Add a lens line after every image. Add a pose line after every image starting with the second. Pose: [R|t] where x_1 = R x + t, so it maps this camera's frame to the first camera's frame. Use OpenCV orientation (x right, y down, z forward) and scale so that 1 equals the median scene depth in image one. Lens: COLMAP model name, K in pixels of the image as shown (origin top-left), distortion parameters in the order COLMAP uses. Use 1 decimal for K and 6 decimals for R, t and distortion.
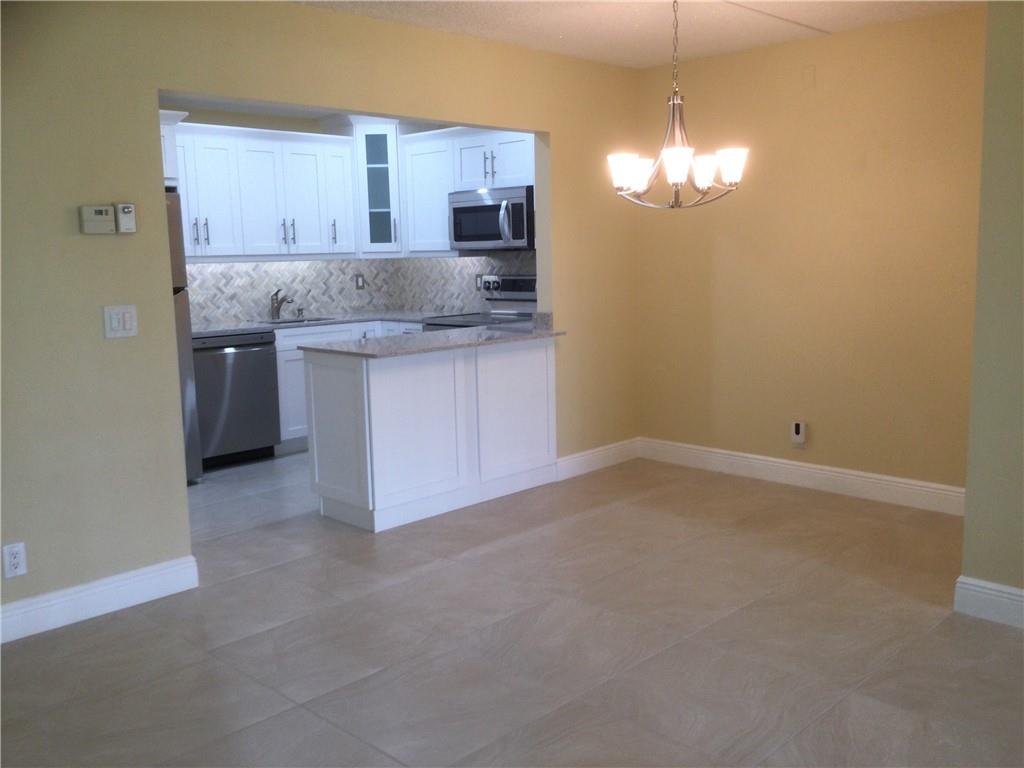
lens RADIAL K [[931.3, 0, 512.0], [0, 931.3, 384.0], [0, 0, 1]] dist [0.123053, -0.223821]
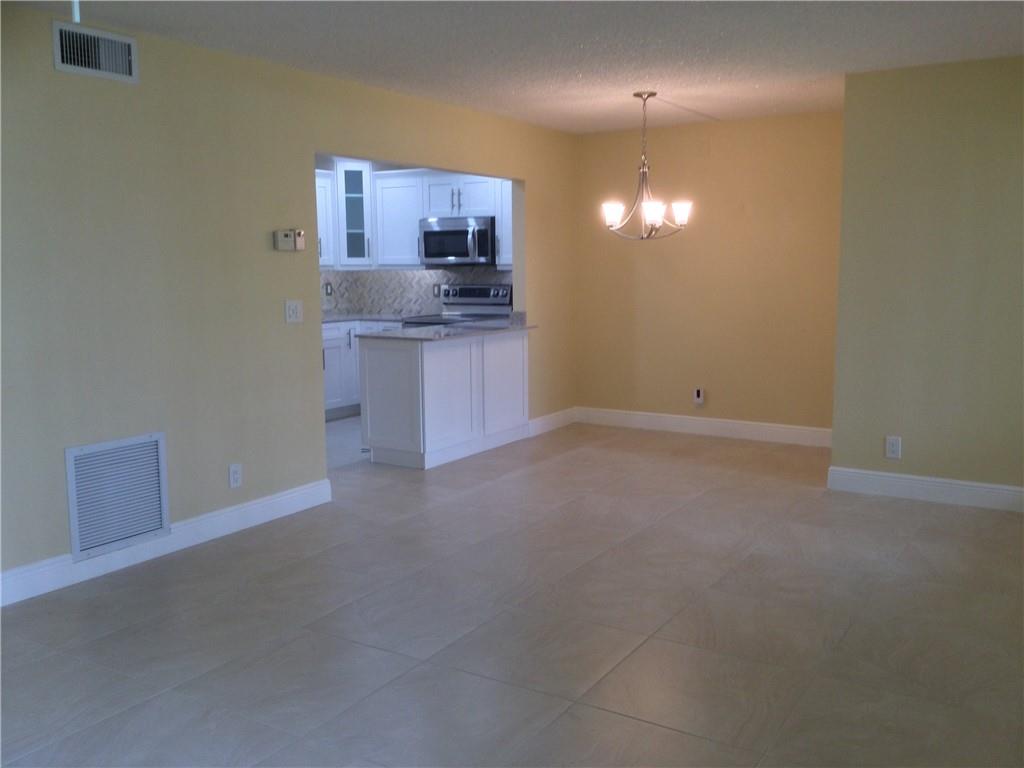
lens RADIAL K [[931.3, 0, 512.0], [0, 931.3, 384.0], [0, 0, 1]] dist [0.123053, -0.223821]
pose [[0.975268, -0.012835, 0.220652, -0.224702], [0.016652, 0.999742, -0.015449, 0.039616], [-0.220397, 0.018742, 0.975230, -0.254341]]
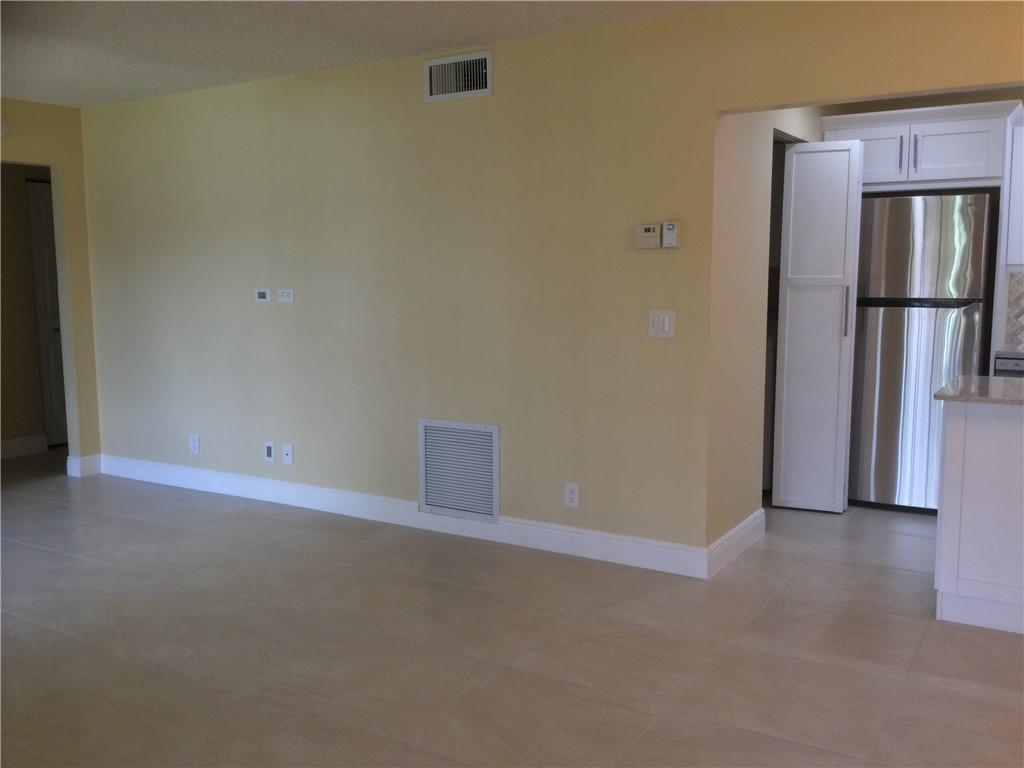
lens RADIAL K [[931.3, 0, 512.0], [0, 931.3, 384.0], [0, 0, 1]] dist [0.123053, -0.223821]
pose [[0.218832, 0.142376, -0.965319, 0.363770], [-0.137362, 0.983941, 0.113983, -0.054720], [0.966046, 0.107655, 0.234875, 0.311920]]
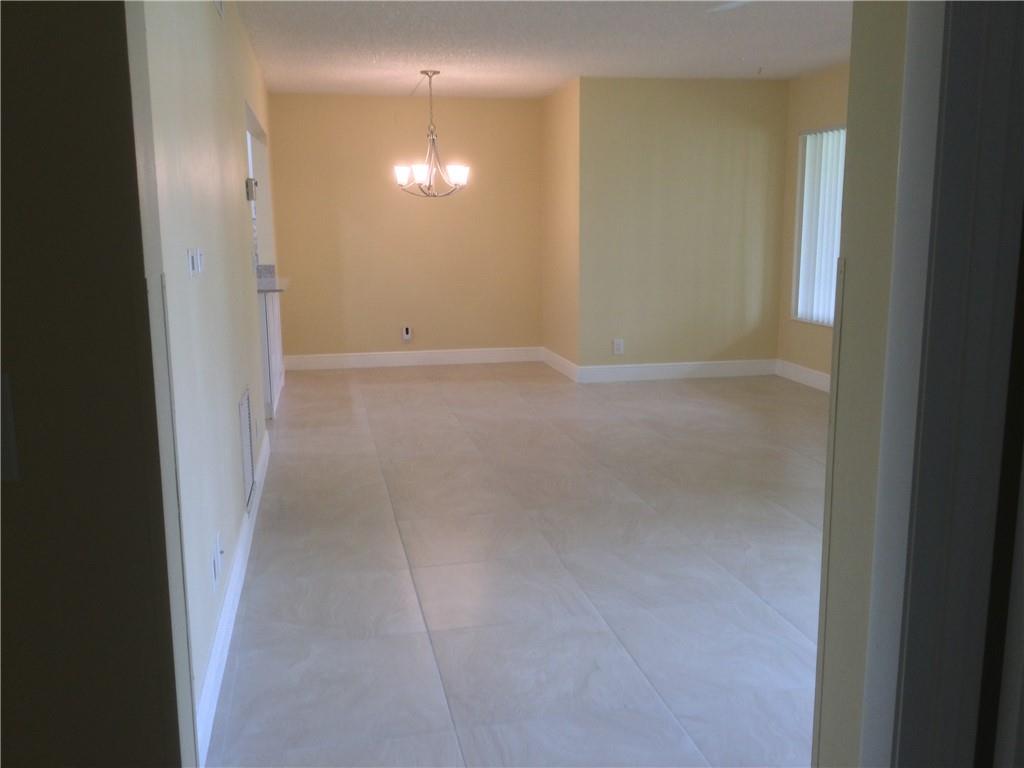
lens RADIAL K [[919.6, 0, 508.2], [0, 919.6, 384.0], [0, 0, 1]] dist [0.094131, -0.177127]
pose [[0.549291, -0.125769, 0.826112, -0.760370], [0.116883, 0.990454, 0.073072, 0.033405], [-0.827416, 0.056421, 0.558747, -0.049480]]
